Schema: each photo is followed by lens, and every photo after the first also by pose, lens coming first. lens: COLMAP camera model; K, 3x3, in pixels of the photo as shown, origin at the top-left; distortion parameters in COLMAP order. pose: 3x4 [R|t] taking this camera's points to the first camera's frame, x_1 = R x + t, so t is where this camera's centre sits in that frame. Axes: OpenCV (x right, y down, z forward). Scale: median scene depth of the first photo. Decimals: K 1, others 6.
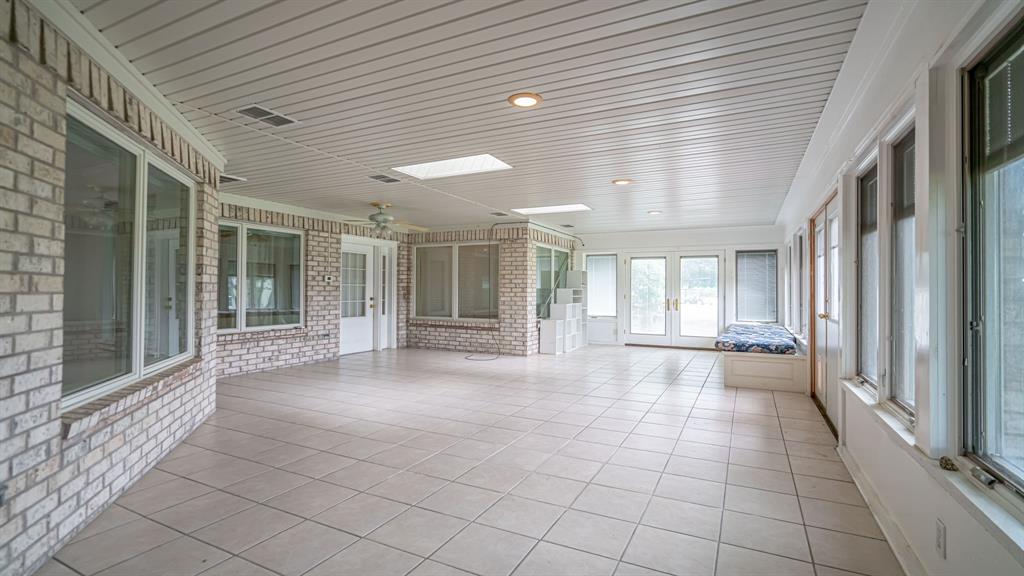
lens RADIAL K [[471.3, 0, 512.0], [0, 471.3, 288.0], [0, 0, 1]] dist [-0.002551, 0.000014]
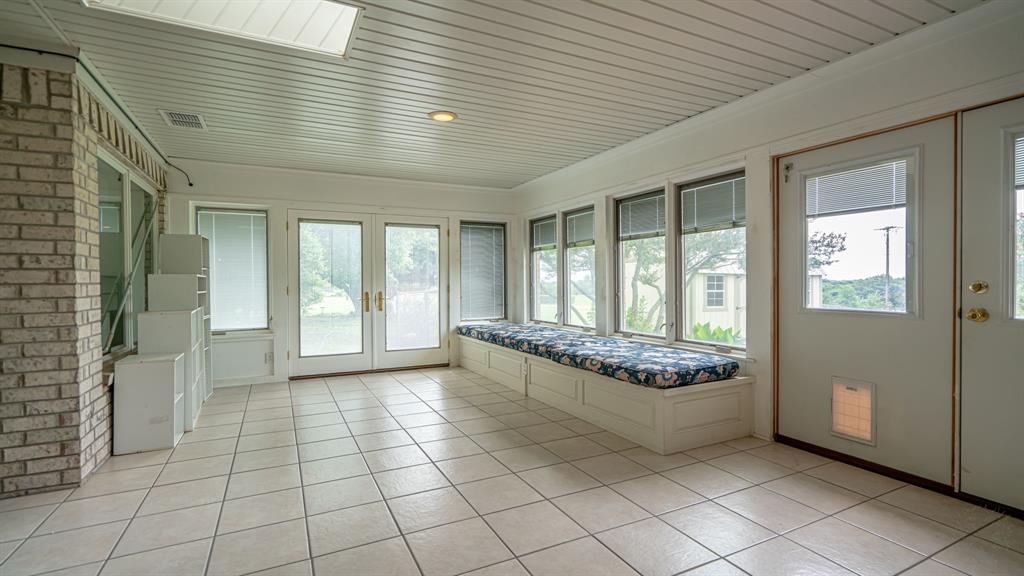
lens RADIAL K [[471.3, 0, 512.0], [0, 471.3, 288.0], [0, 0, 1]] dist [-0.002551, 0.000014]
pose [[0.601803, -0.021385, 0.798358, -0.038103], [0.007068, 0.999745, 0.021451, 0.006357], [-0.798613, -0.007267, 0.601801, 0.508381]]
